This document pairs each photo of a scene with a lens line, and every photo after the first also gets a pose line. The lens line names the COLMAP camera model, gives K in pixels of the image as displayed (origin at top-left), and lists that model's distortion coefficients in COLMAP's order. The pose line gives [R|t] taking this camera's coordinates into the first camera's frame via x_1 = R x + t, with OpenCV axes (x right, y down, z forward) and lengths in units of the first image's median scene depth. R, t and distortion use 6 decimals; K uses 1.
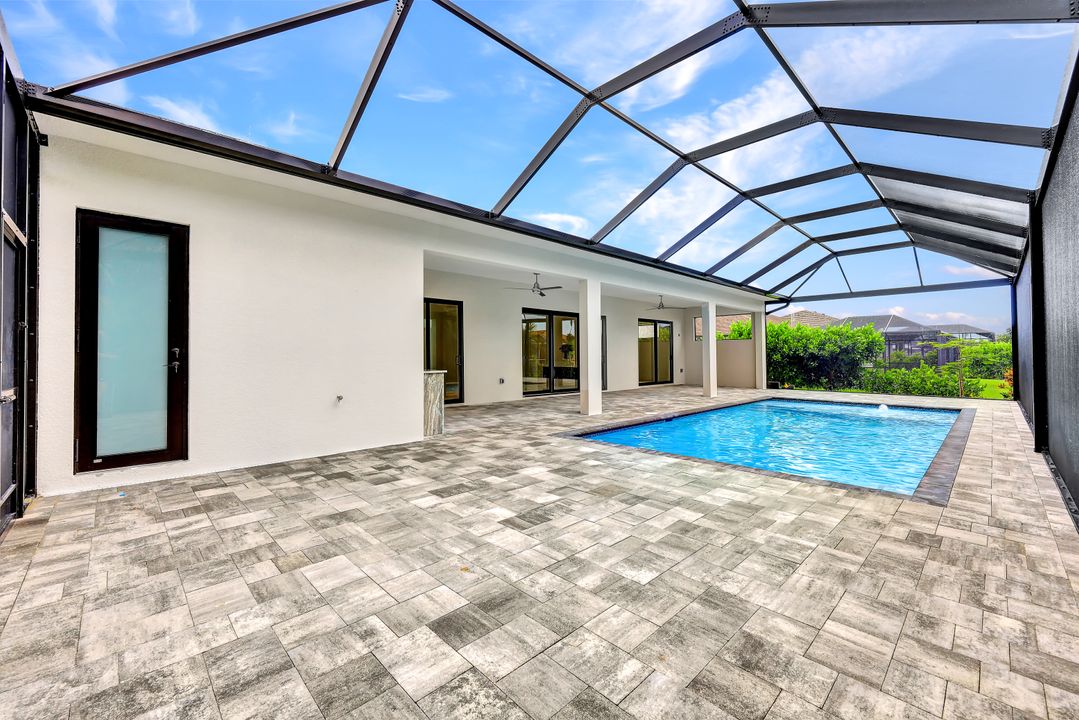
lens RADIAL K [[425.0, 0, 539.5], [0, 425.0, 360.0], [0, 0, 1]] dist [0.040681, -0.000147]
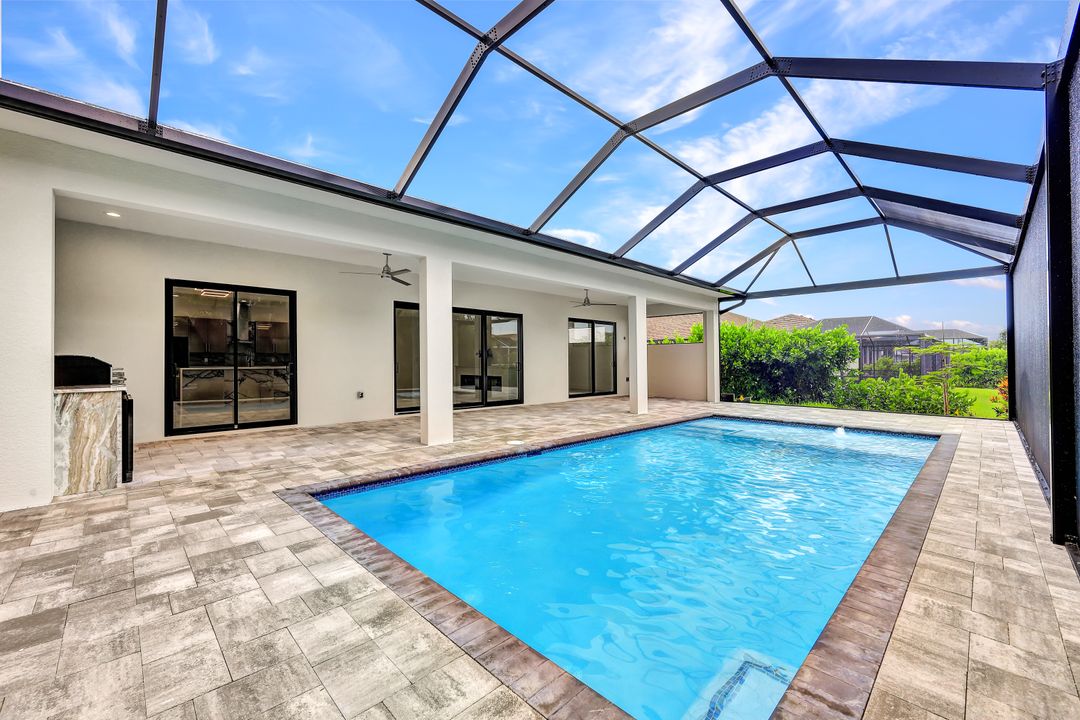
lens RADIAL K [[422.5, 0, 519.1], [0, 422.5, 366.0], [0, 0, 1]] dist [0.009252, 0.000282]
pose [[0.999459, 0.000864, -0.032871, 0.166688], [-0.000851, 1.000000, 0.000389, -0.003630], [0.032871, -0.000361, 0.999460, 0.160211]]
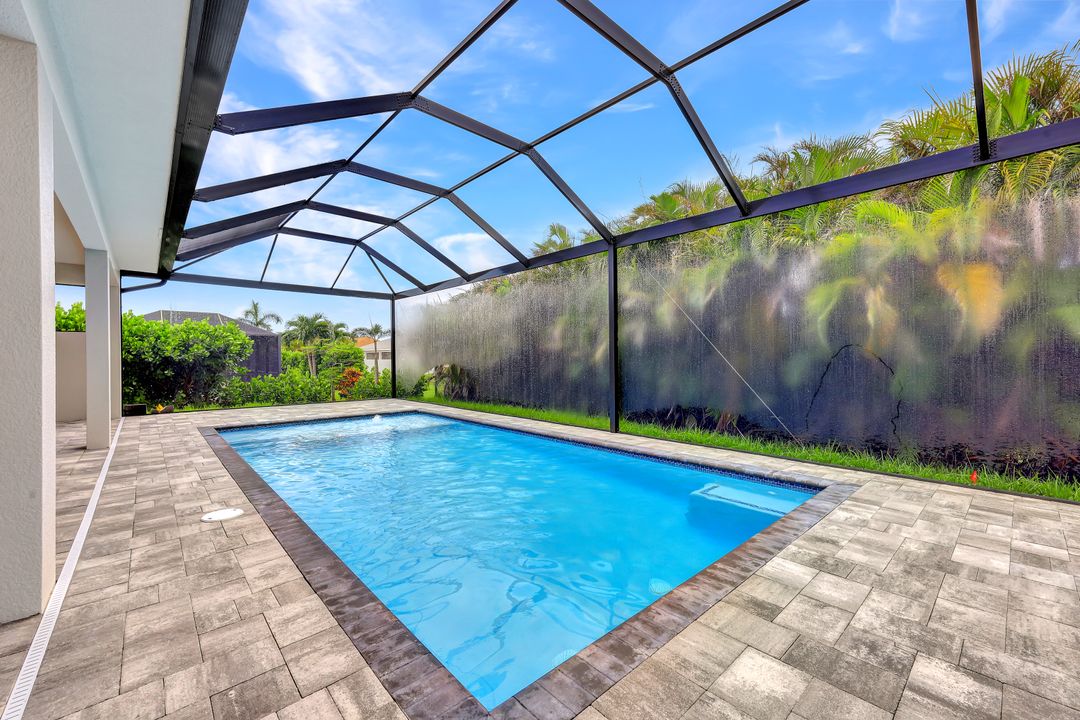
lens RADIAL K [[445.9, 0, 550.3], [0, 445.9, 369.4], [0, 0, 1]] dist [0.006735, 0.000547]
pose [[0.033903, -0.021104, 0.999202, -0.073777], [0.012213, 0.999711, 0.020700, -0.004767], [-0.999350, 0.011502, 0.034151, 0.400315]]
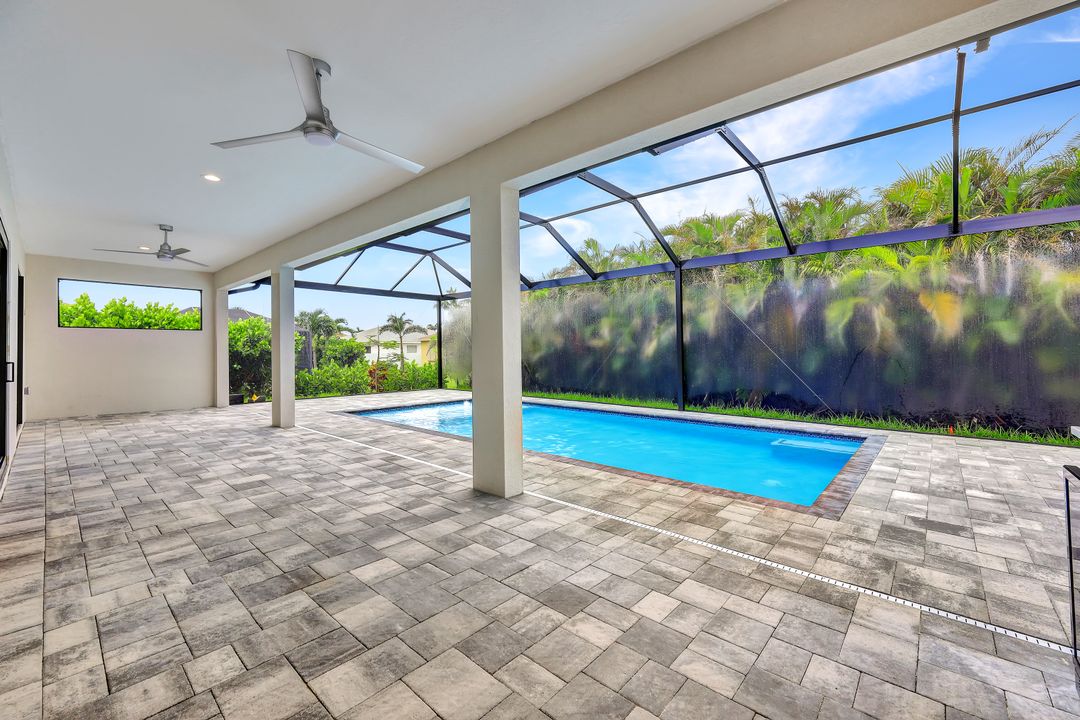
lens RADIAL K [[450.6, 0, 538.9], [0, 450.6, 353.4], [0, 0, 1]] dist [0.001594, 0.000262]
pose [[-0.056431, 0.000422, 0.998406, -0.206106], [0.011542, 0.999933, 0.000230, -0.008912], [-0.998340, 0.011537, -0.056432, 0.574717]]
